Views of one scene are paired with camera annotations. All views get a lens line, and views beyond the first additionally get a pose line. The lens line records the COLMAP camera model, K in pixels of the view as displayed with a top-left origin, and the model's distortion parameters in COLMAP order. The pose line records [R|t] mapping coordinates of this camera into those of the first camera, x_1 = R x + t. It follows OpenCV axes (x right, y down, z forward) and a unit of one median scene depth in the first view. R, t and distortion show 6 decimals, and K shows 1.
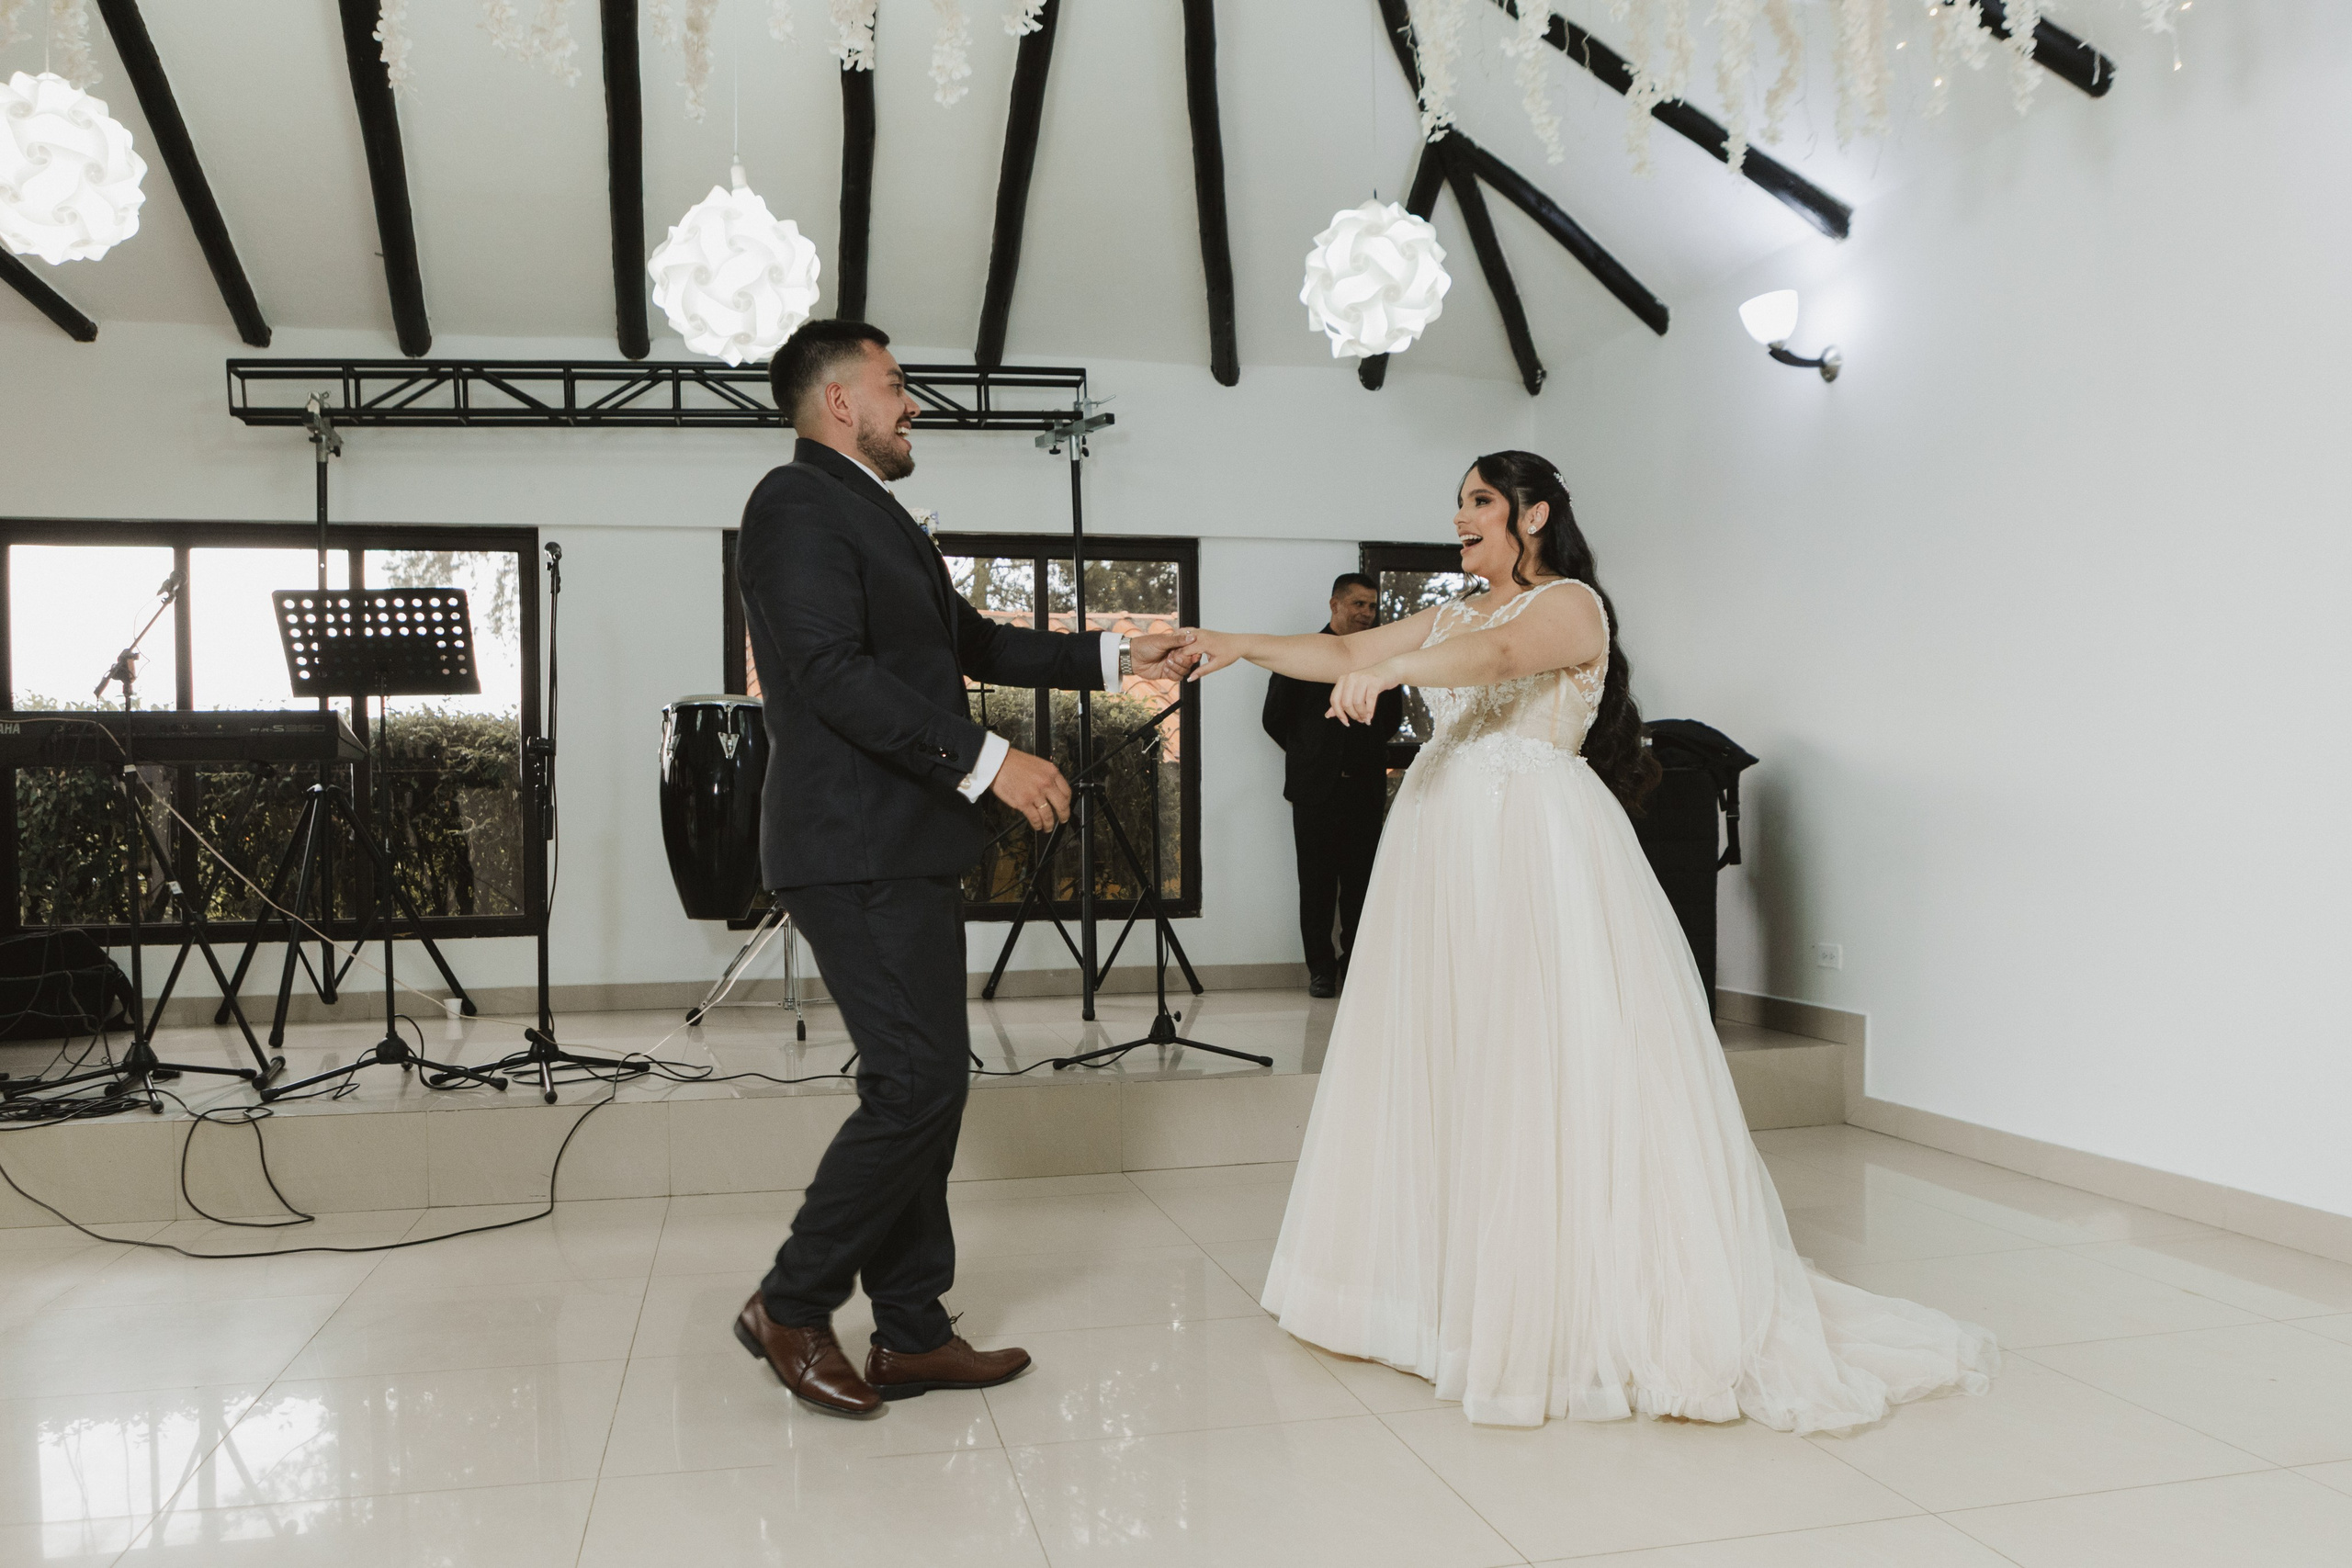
lens RADIAL K [[1863.7, 0, 1170.8], [0, 1863.7, 850.5], [0, 0, 1]] dist [-0.059114, 0.008642]
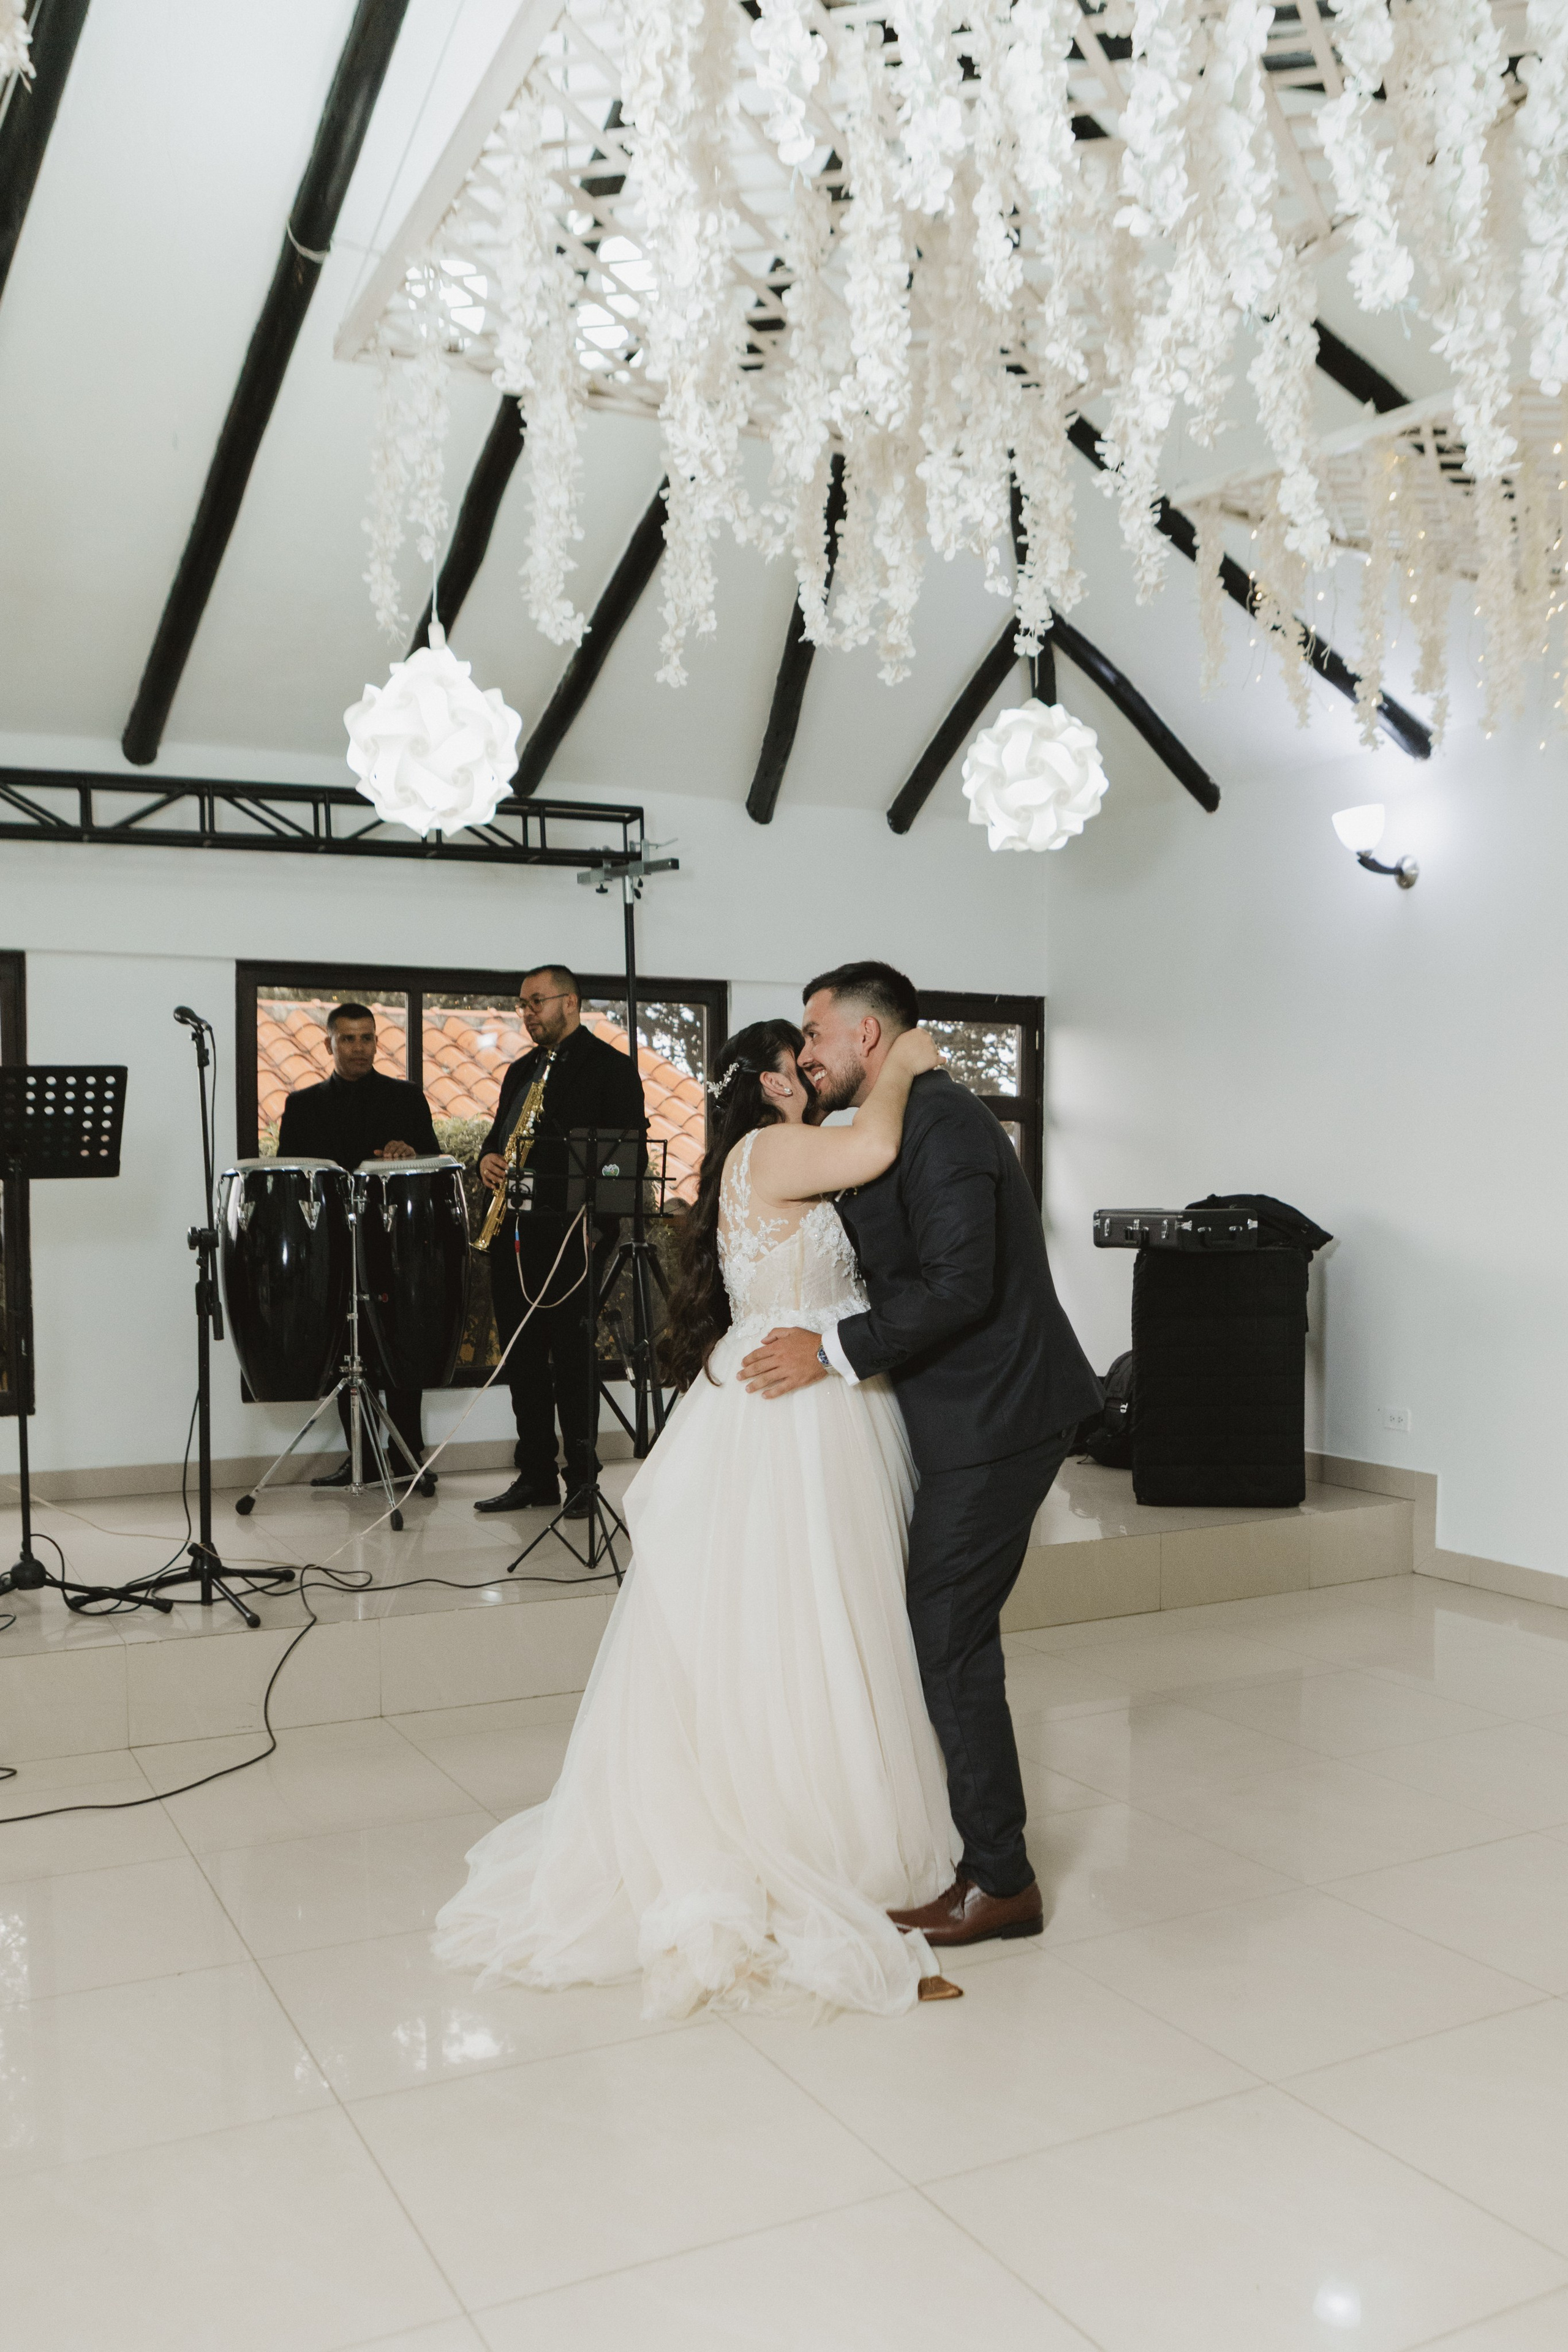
lens RADIAL K [[2100.4, 0, 916.2], [0, 2100.4, 1264.1], [0, 0, 1]] dist [-0.060547, 0.012671]
pose [[0.953917, -0.003087, 0.300053, -0.262892], [-0.004933, 0.999651, 0.025966, -0.060236], [-0.300029, -0.026249, 0.953569, -0.080629]]
